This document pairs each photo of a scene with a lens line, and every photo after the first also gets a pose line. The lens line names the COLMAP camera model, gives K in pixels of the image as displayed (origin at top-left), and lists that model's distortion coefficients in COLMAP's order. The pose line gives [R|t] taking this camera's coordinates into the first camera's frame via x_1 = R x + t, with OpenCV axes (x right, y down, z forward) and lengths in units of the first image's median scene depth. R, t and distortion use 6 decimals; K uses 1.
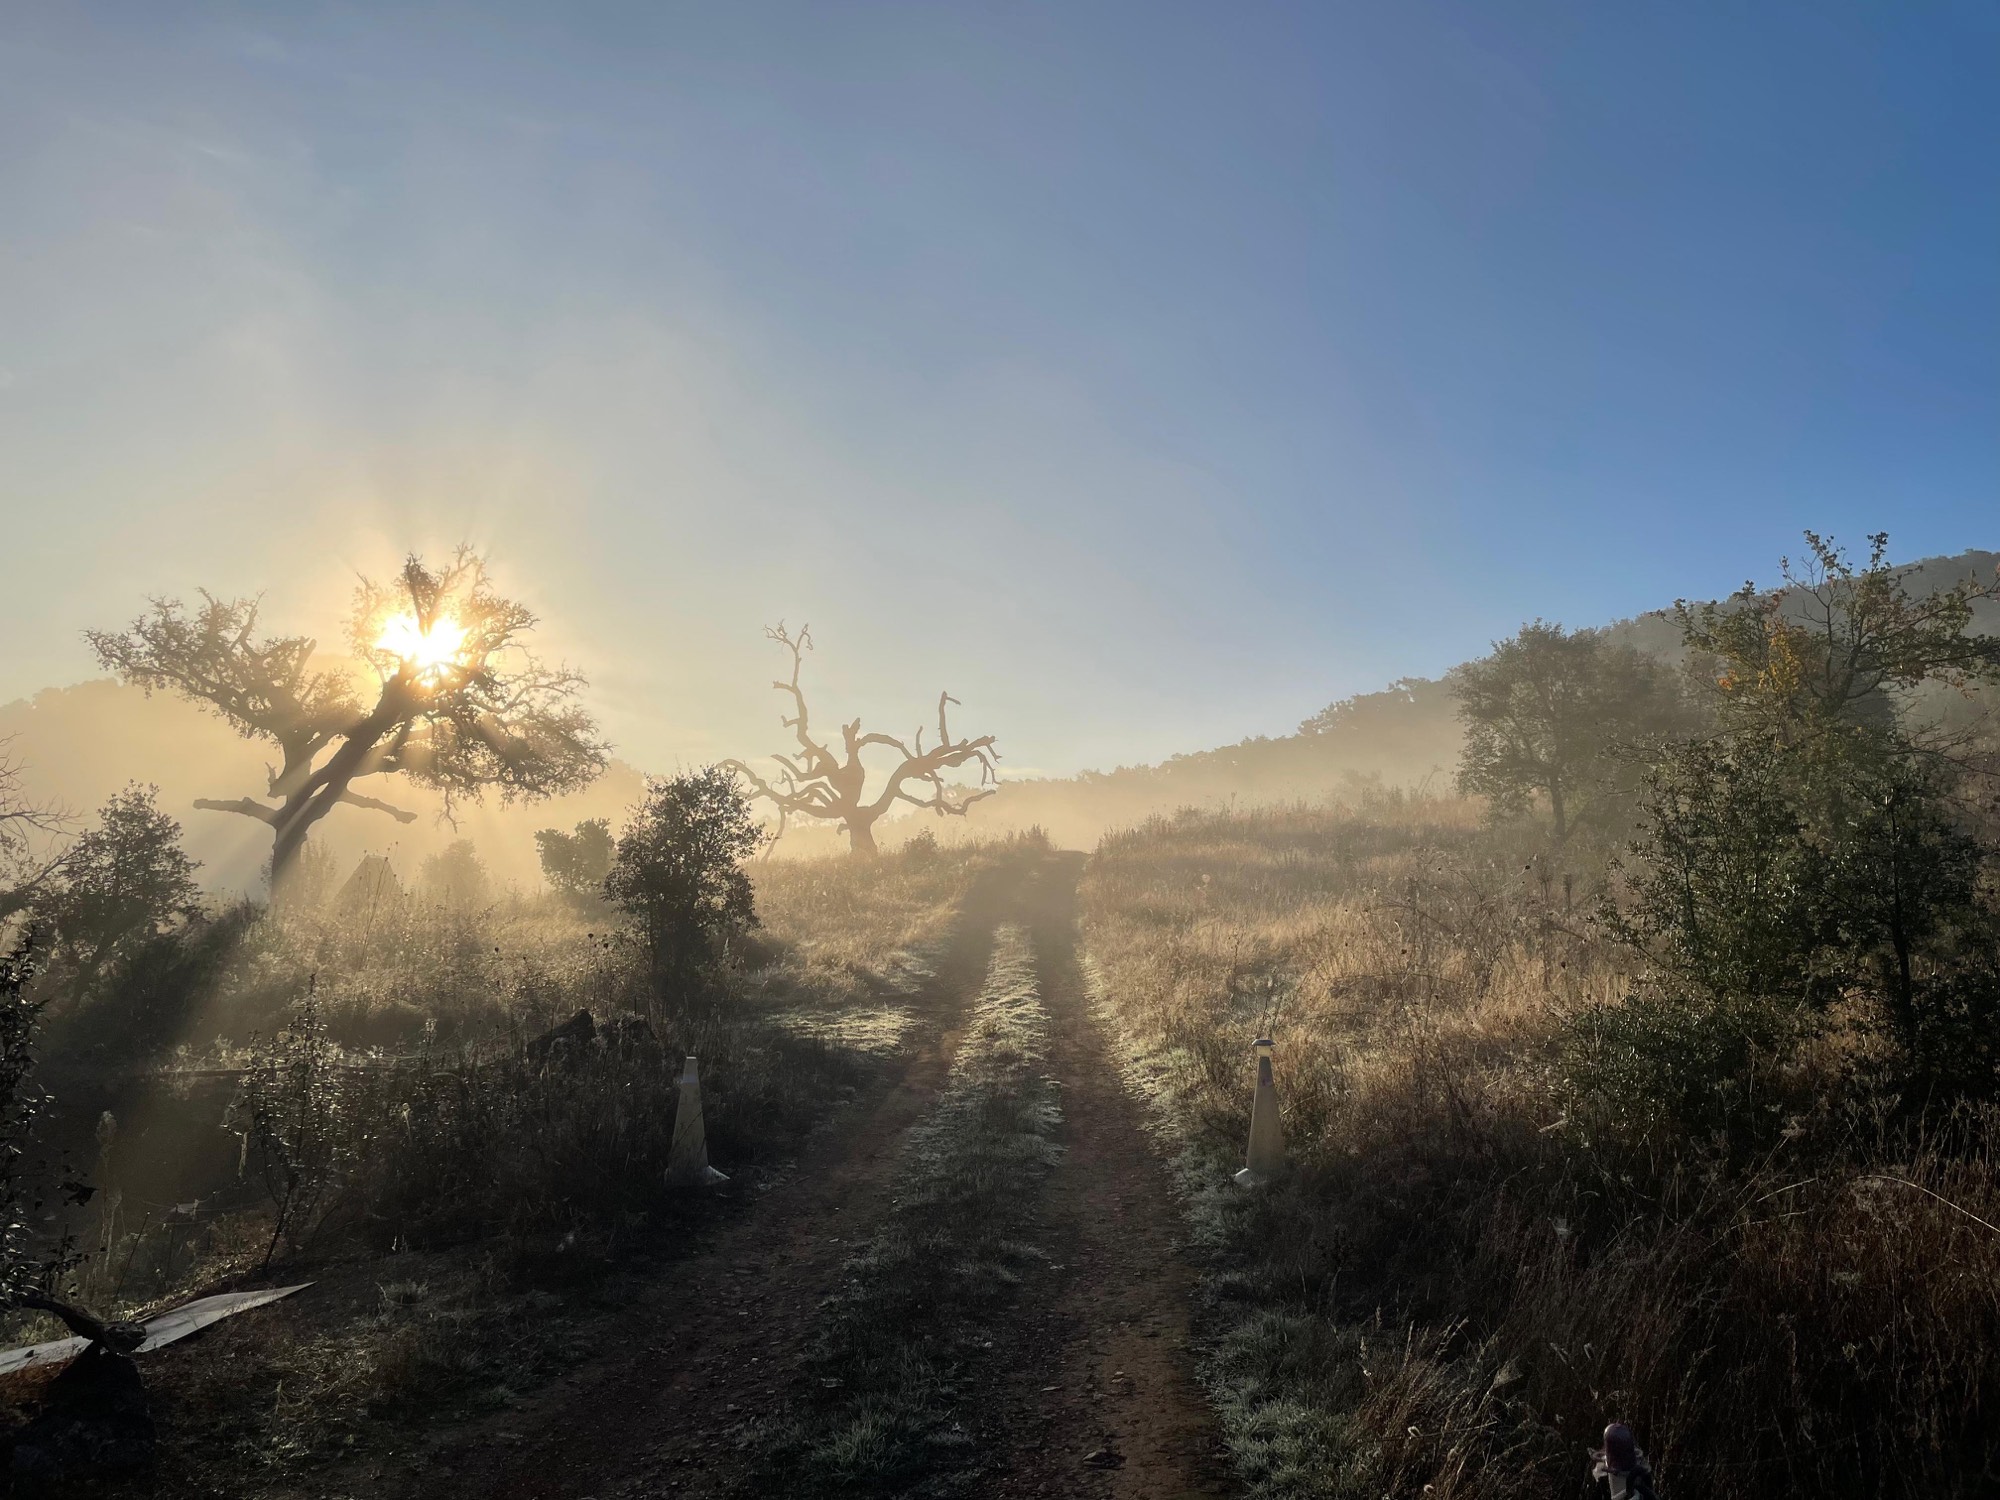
lens RADIAL K [[1475.4, 0, 1011.1], [0, 1475.4, 741.9], [0, 0, 1]] dist [0.070006, -0.098212]
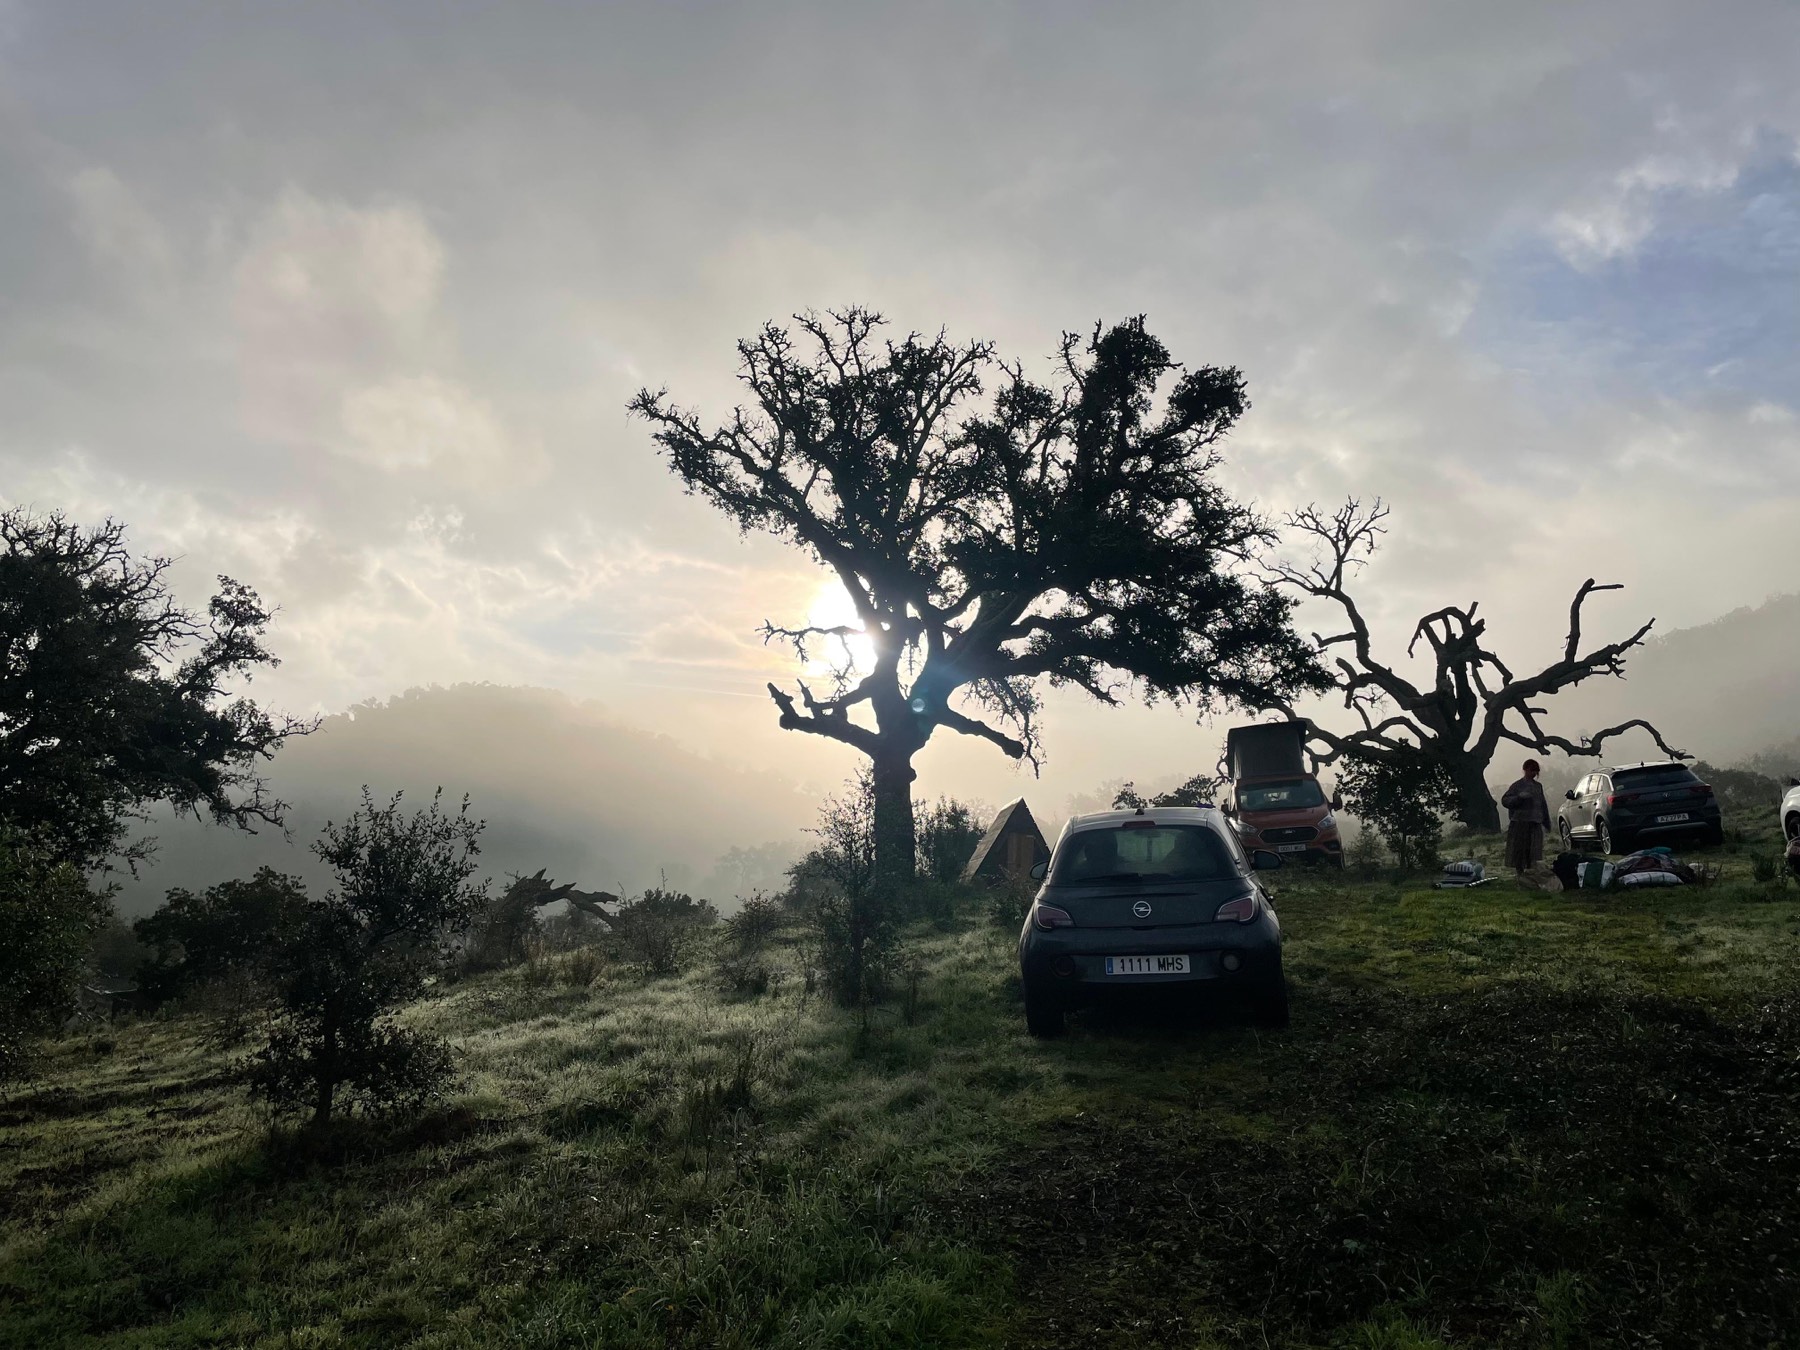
lens RADIAL K [[1323.2, 0, 885.8], [0, 1323.2, 668.5], [0, 0, 1]] dist [0.075735, -0.091567]
pose [[0.988324, -0.042487, -0.146326, -0.281416], [0.032939, 0.997204, -0.067071, 0.039666], [0.148766, 0.061468, 0.986960, 0.296246]]
